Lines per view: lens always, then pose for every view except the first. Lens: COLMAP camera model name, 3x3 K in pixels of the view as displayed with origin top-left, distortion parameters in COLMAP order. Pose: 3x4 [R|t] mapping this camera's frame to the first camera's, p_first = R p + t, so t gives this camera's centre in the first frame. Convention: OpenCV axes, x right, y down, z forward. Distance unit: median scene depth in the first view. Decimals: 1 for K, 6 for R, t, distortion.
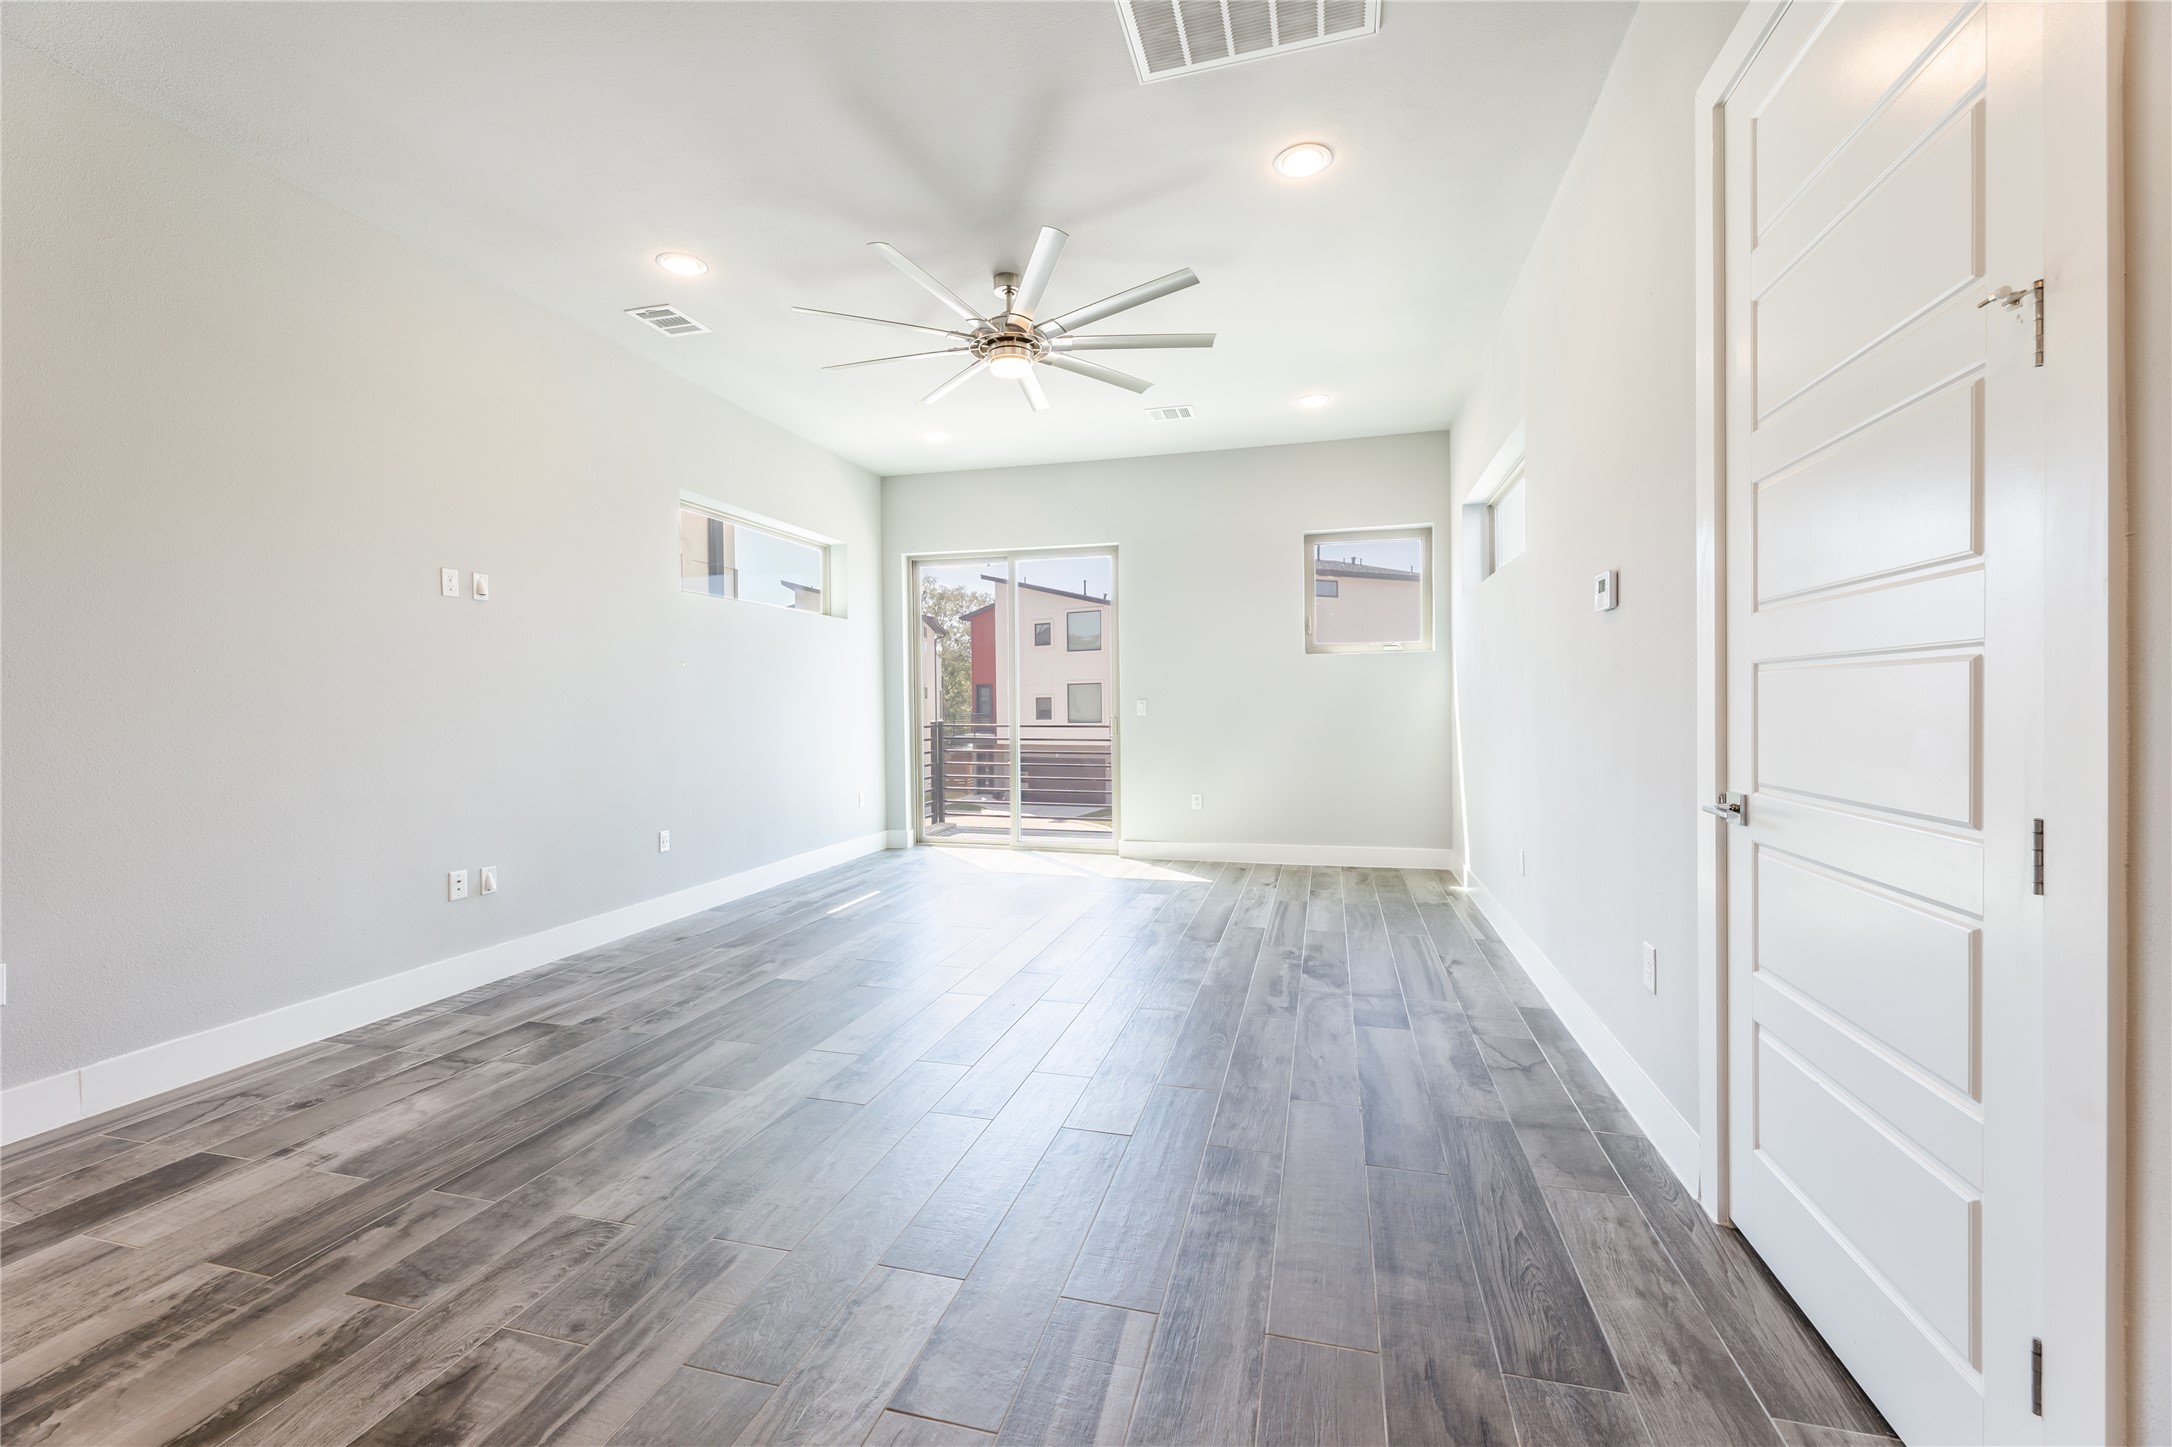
lens RADIAL K [[874.3, 0, 1097.3], [0, 874.3, 719.2], [0, 0, 1]] dist [0.001477, -0.000007]
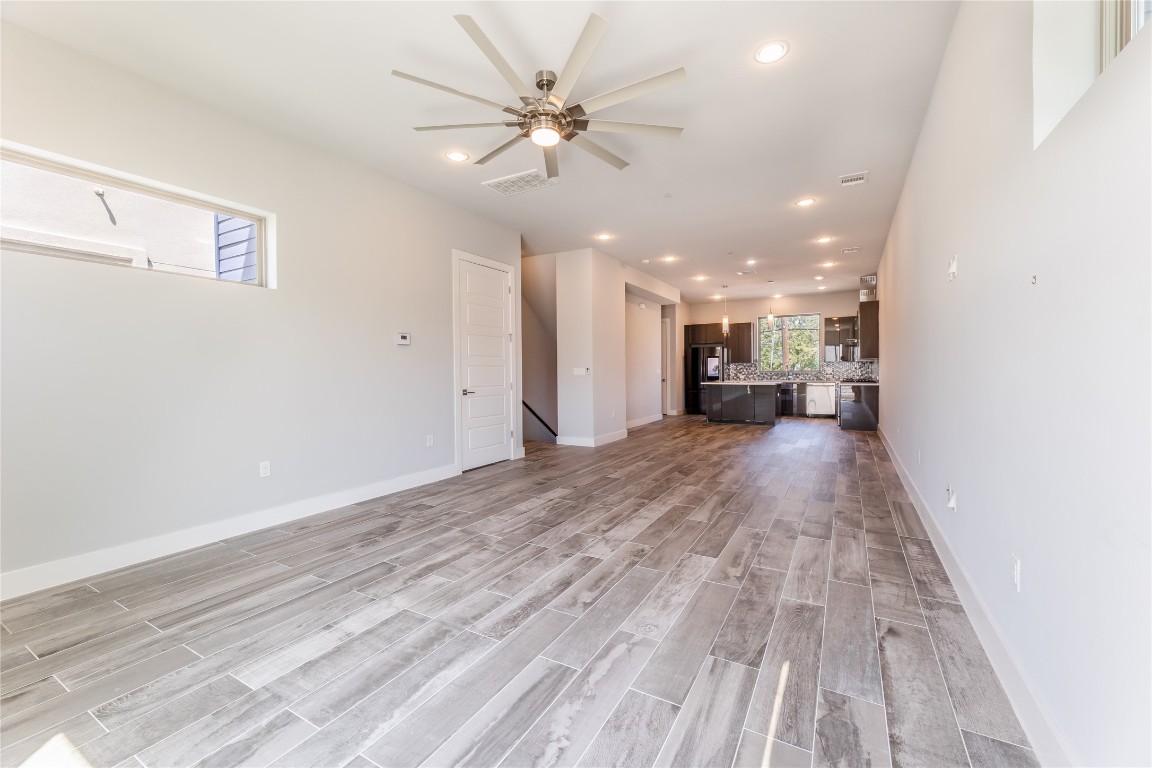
lens RADIAL K [[463.7, 0, 593.4], [0, 463.7, 374.3], [0, 0, 1]] dist [0.001477, -0.000007]
pose [[-0.971059, 0.018545, 0.238117, -0.397336], [0.023913, 0.999520, 0.019675, -0.024383], [-0.237638, 0.024799, -0.971037, 1.962602]]
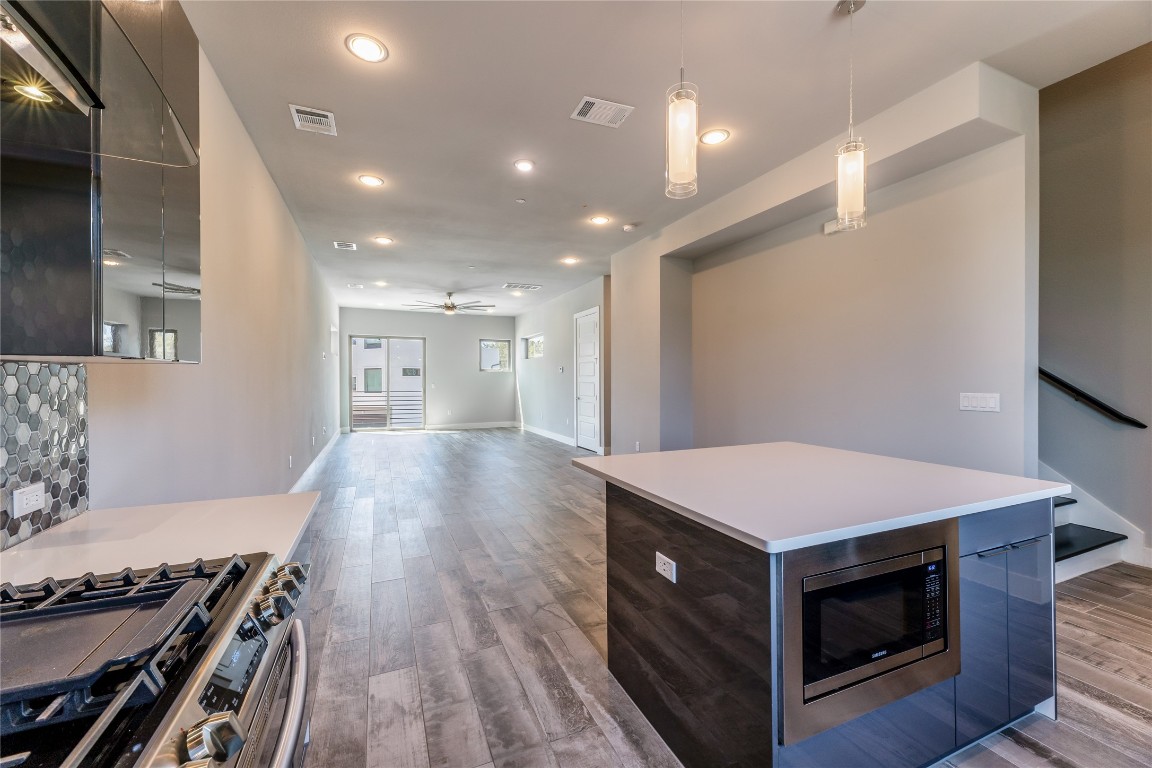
lens RADIAL K [[463.7, 0, 575.8], [0, 463.7, 382.2], [0, 0, 1]] dist [0.001477, -0.000007]
pose [[0.788672, 0.003822, 0.614803, -1.209713], [0.005649, 0.999893, -0.013462, 0.001377], [-0.614789, 0.014090, 0.788566, -1.501107]]
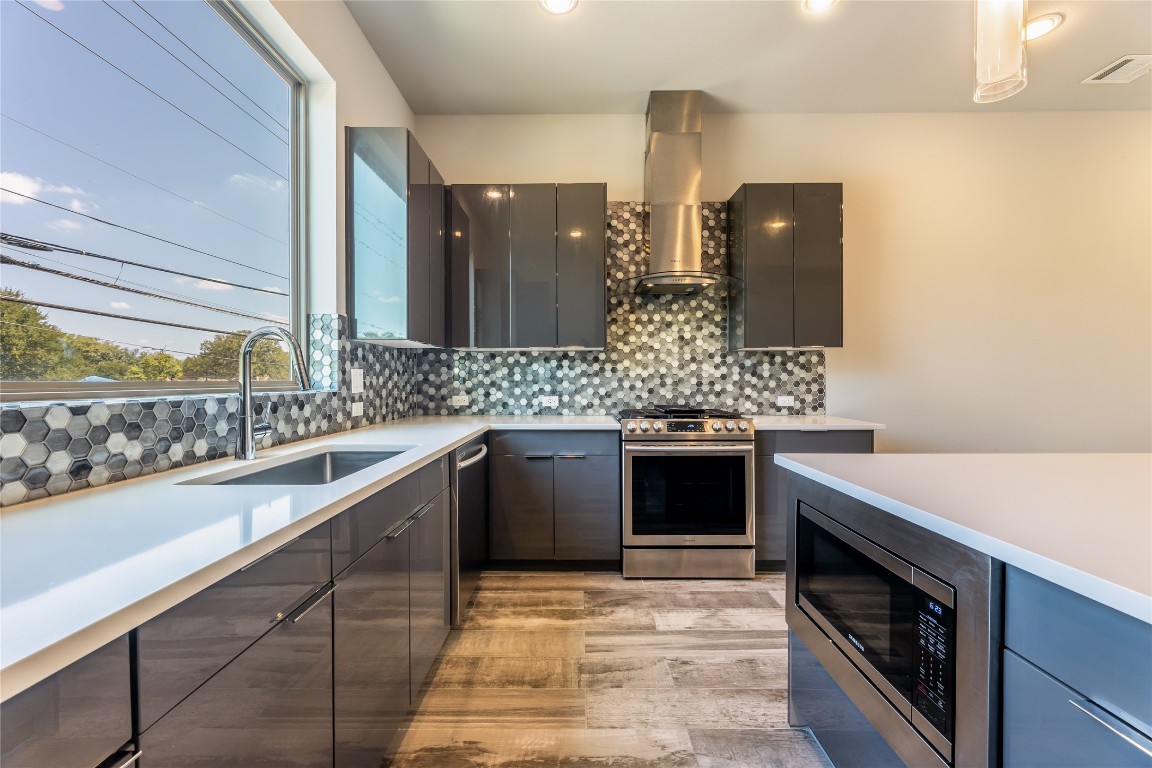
lens RADIAL K [[463.7, 0, 575.5], [0, 463.7, 378.2], [0, 0, 1]] dist [0.001477, -0.000007]
pose [[0.249338, 0.009838, -0.968367, -0.469496], [-0.018505, 0.999814, 0.005393, 0.040538], [0.968240, 0.016575, 0.249474, -1.632481]]
